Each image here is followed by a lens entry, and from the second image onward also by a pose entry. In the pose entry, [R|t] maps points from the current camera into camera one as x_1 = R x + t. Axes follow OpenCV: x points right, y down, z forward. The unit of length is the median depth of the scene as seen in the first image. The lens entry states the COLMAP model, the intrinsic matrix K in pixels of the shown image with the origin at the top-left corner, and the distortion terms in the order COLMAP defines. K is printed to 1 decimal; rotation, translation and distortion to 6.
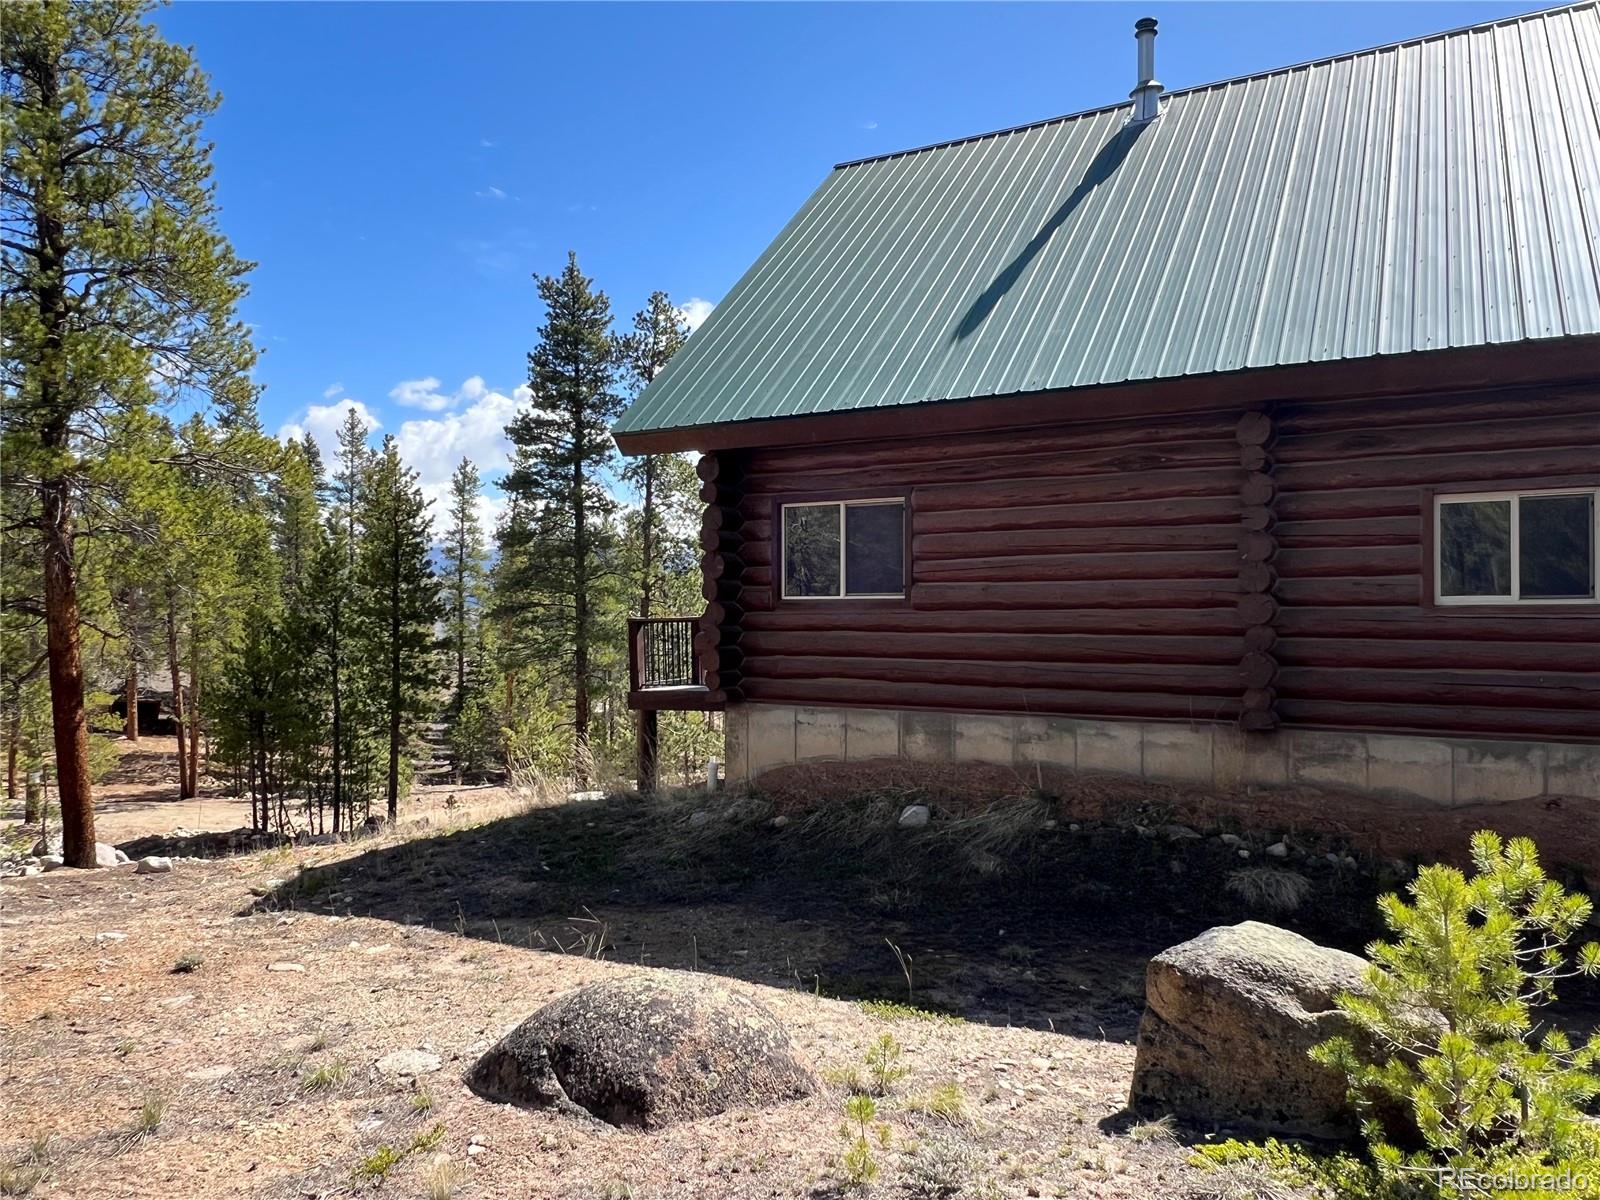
lens RADIAL K [[1044.0, 0, 800.0], [0, 1044.0, 600.0], [0, 0, 1]] dist [-0.003156, -0.000517]
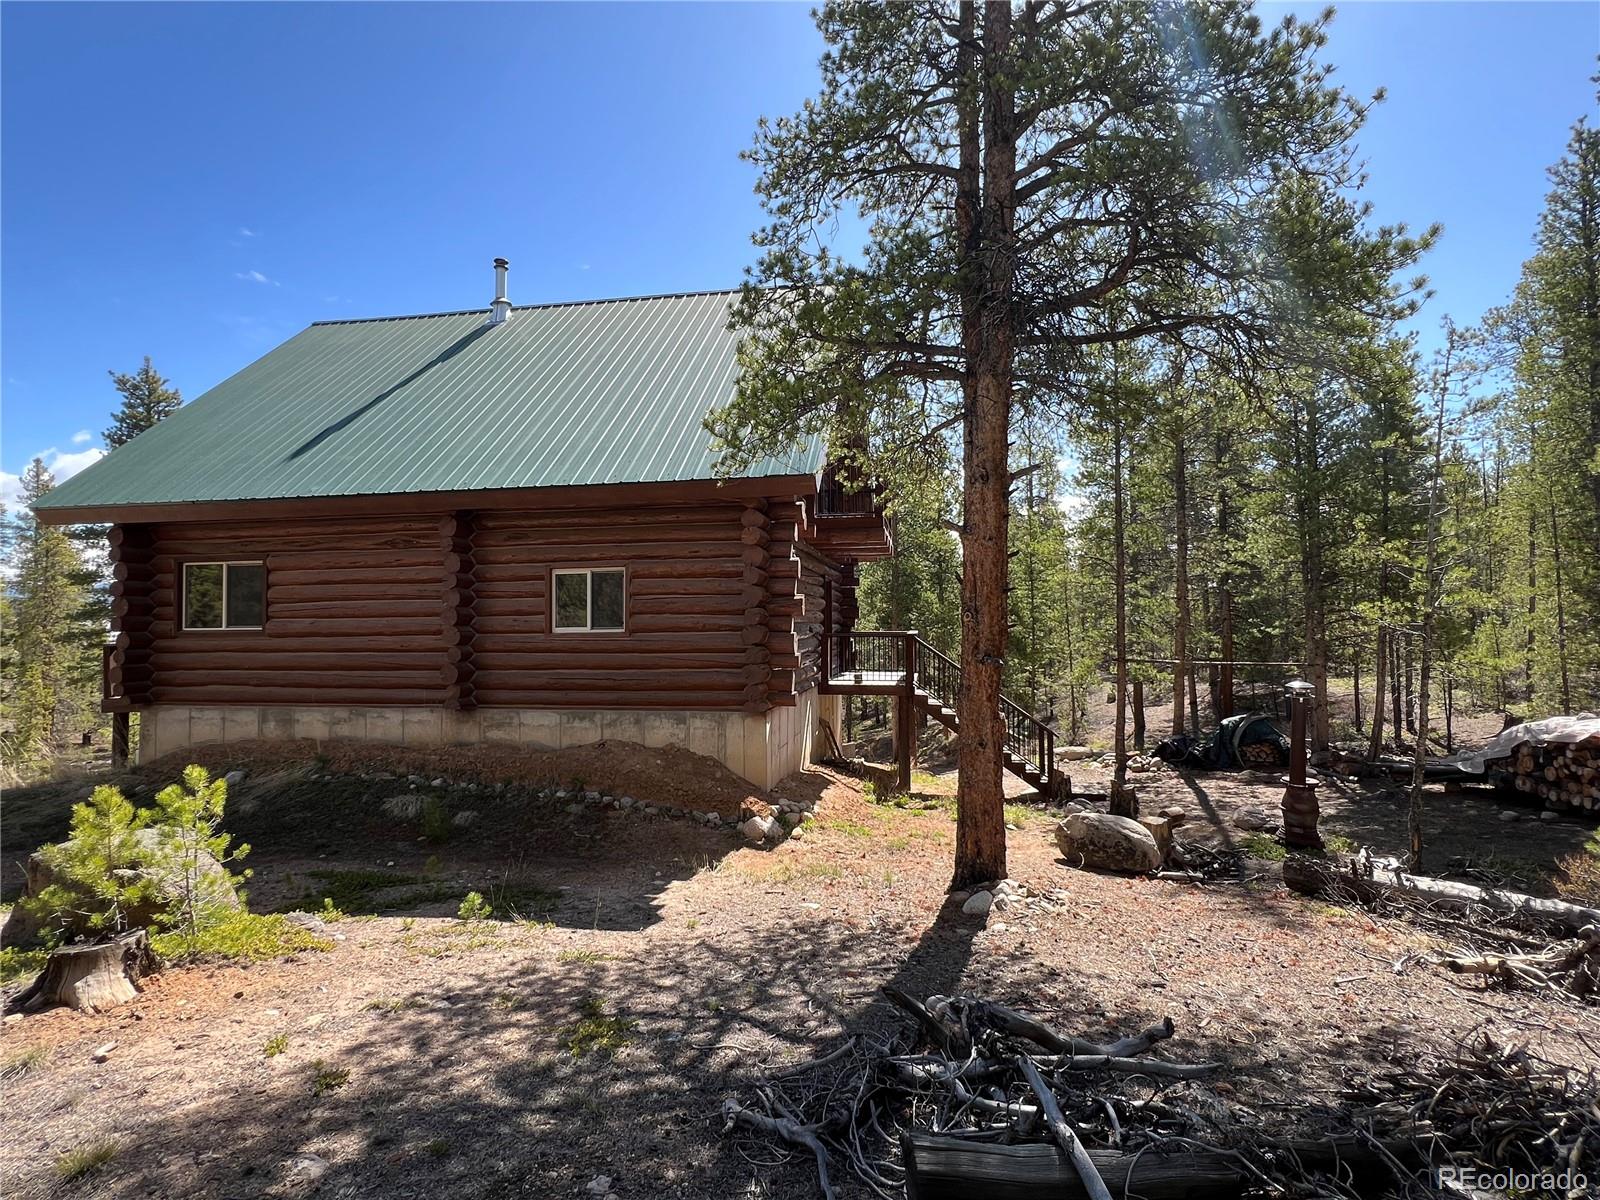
lens RADIAL K [[757.6, 0, 798.1], [0, 757.6, 608.5], [0, 0, 1]] dist [0.002227, 0.000093]
pose [[0.946186, 0.005145, 0.323582, 0.500921], [0.002897, 0.999699, -0.024367, -0.003115], [-0.323610, 0.023994, 0.945886, -0.269931]]
